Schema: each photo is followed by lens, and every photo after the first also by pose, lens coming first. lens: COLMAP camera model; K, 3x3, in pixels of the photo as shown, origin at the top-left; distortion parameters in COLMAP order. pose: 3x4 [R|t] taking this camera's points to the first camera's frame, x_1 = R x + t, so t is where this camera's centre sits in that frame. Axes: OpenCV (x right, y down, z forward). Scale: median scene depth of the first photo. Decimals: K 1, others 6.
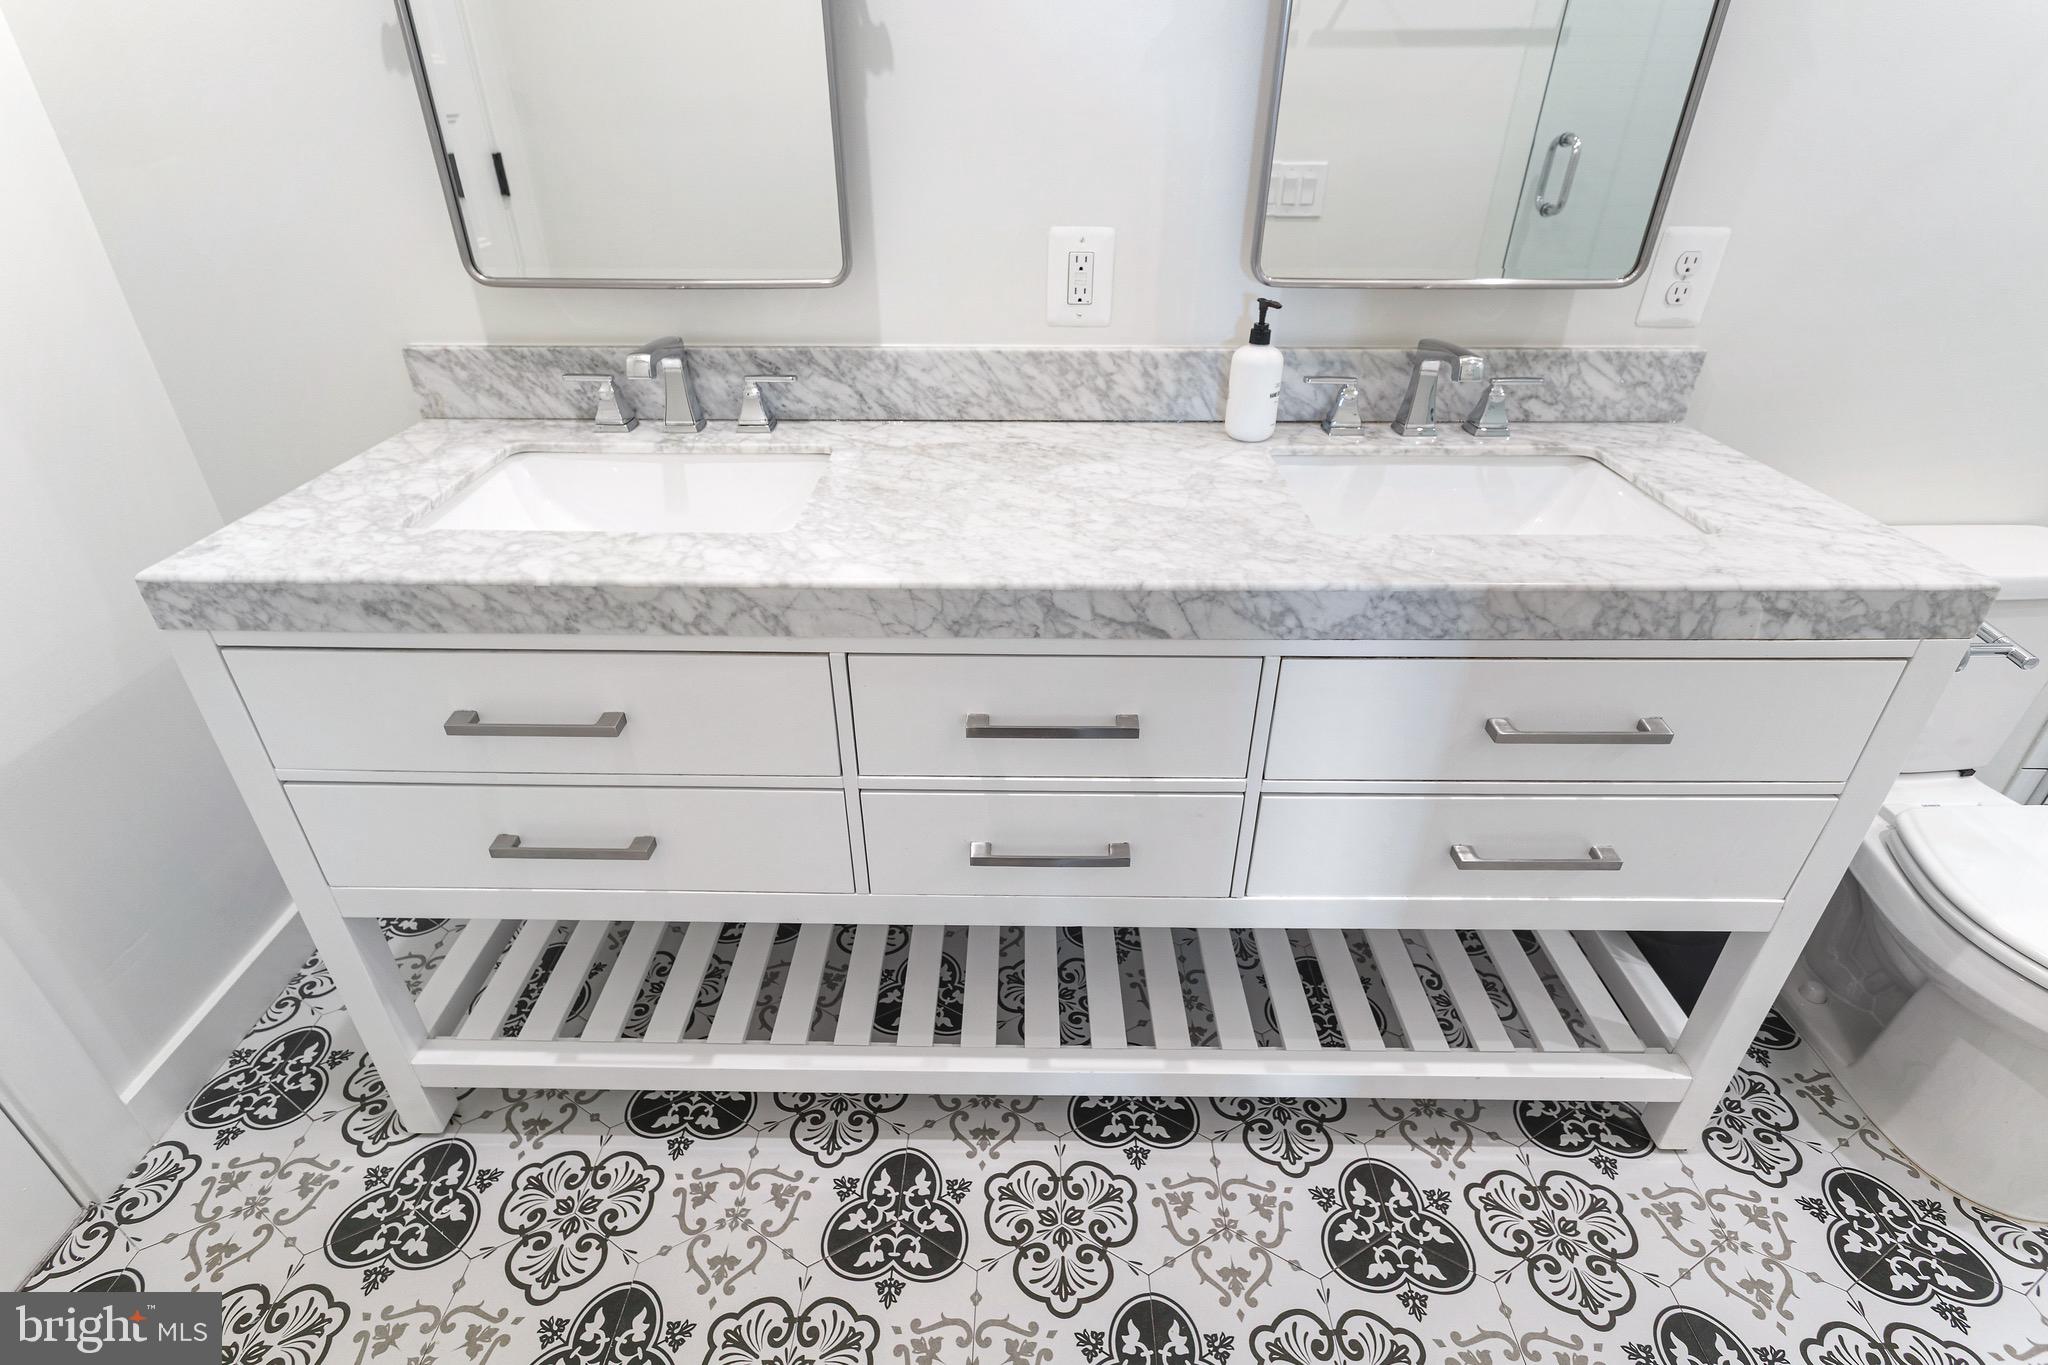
lens RADIAL K [[1008.6, 0, 1024.0], [0, 1008.6, 682.5], [0, 0, 1]] dist [-0.000151, -0.000005]
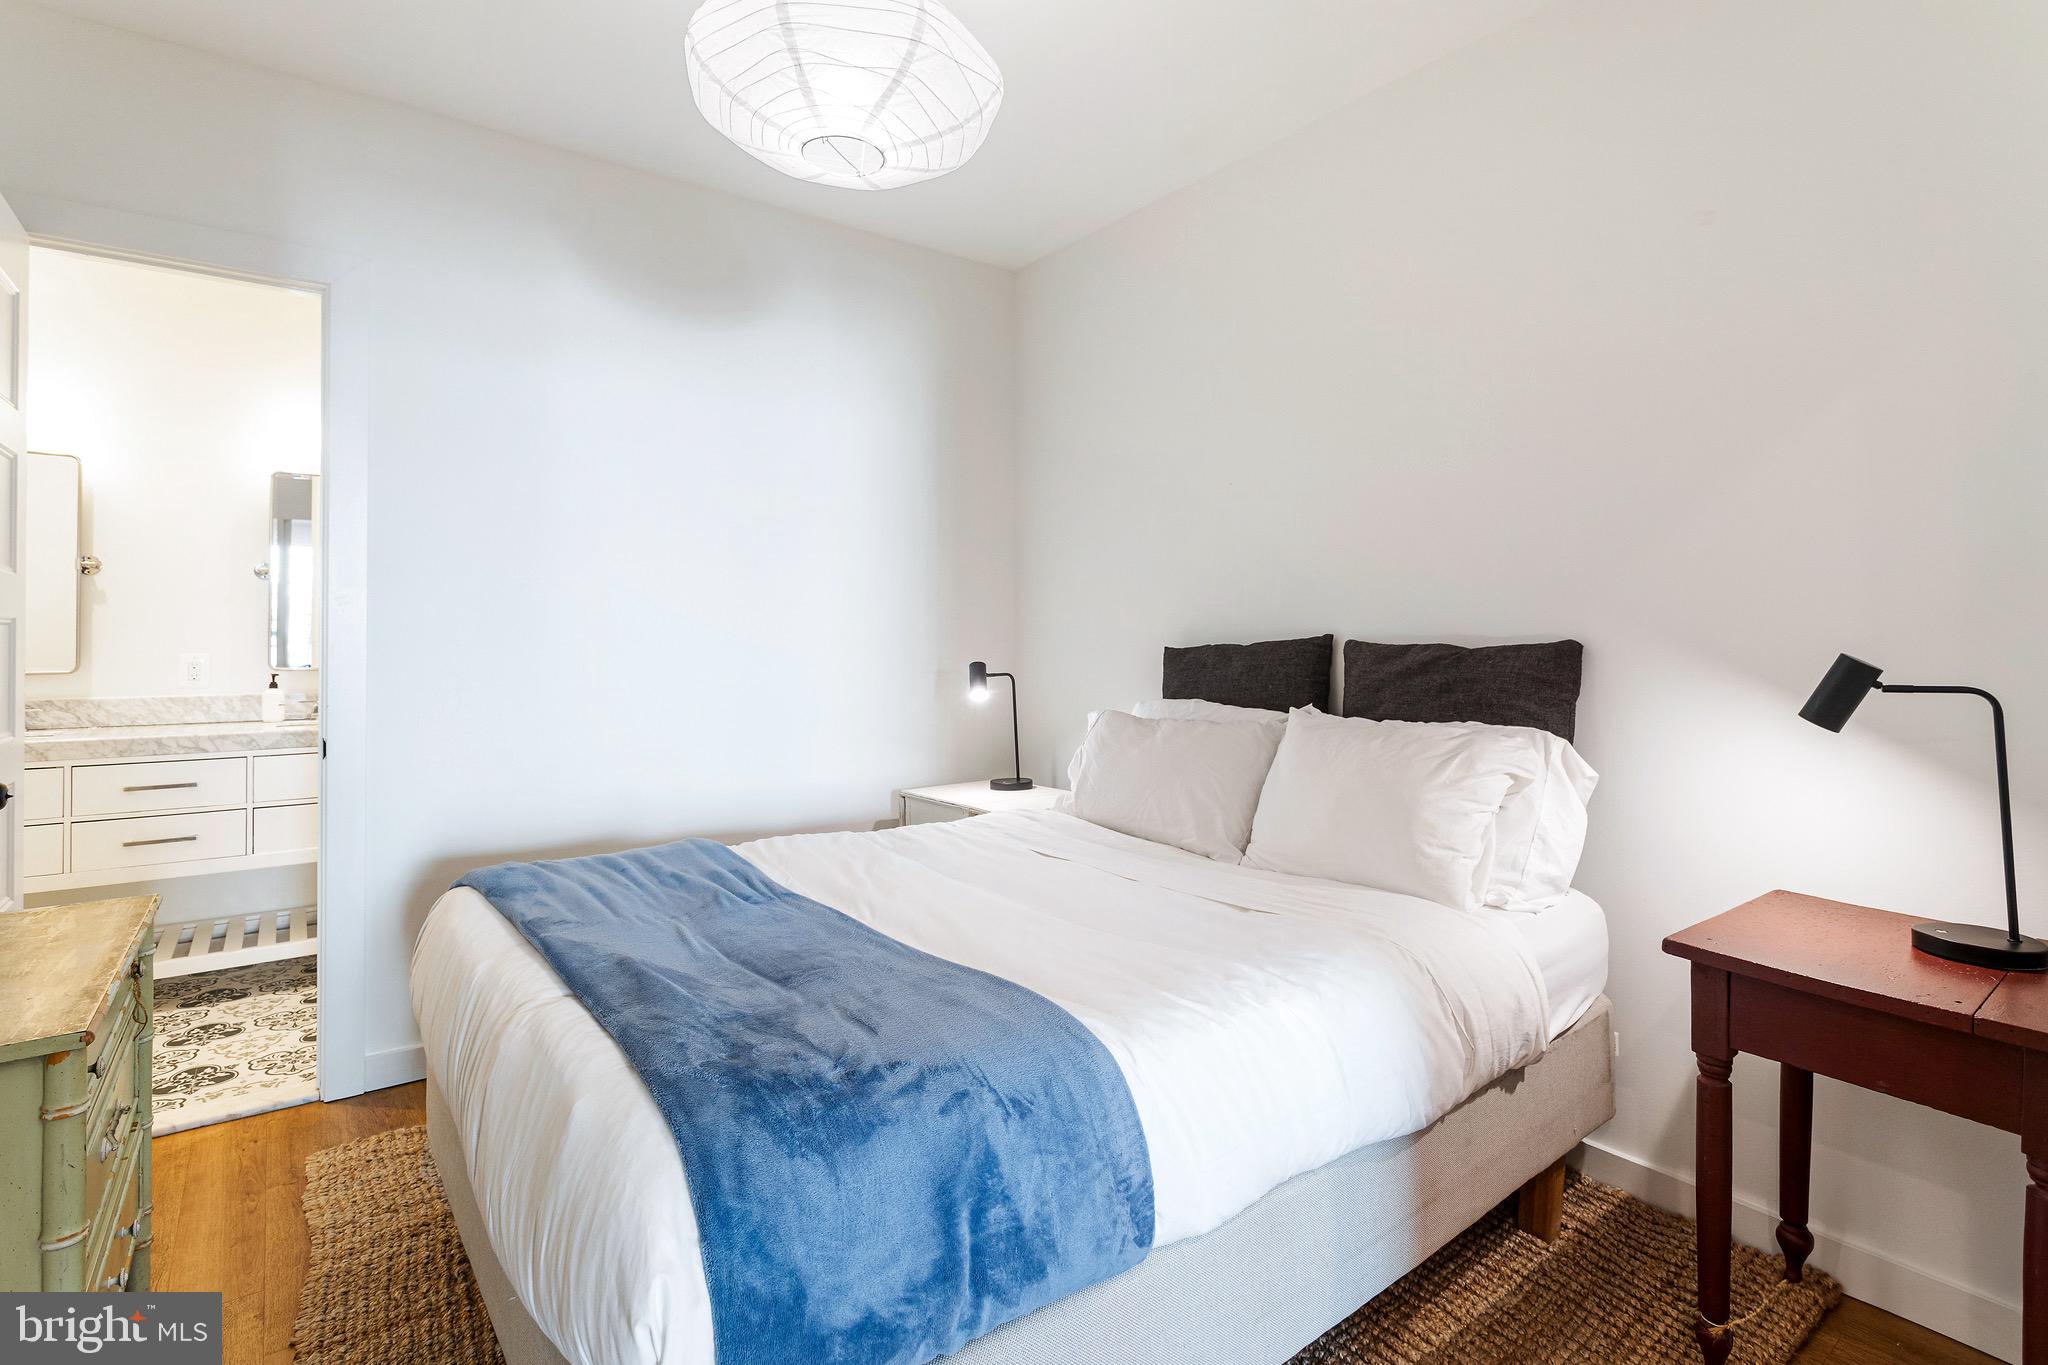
lens RADIAL K [[993.0, 0, 1022.7], [0, 993.0, 628.9], [0, 0, 1]] dist [0.000245, 0.000022]
pose [[0.801722, 0.003979, 0.597684, 0.239492], [0.304476, 0.857783, -0.414129, 1.256183], [-0.514331, 0.513997, 0.686491, -1.990591]]
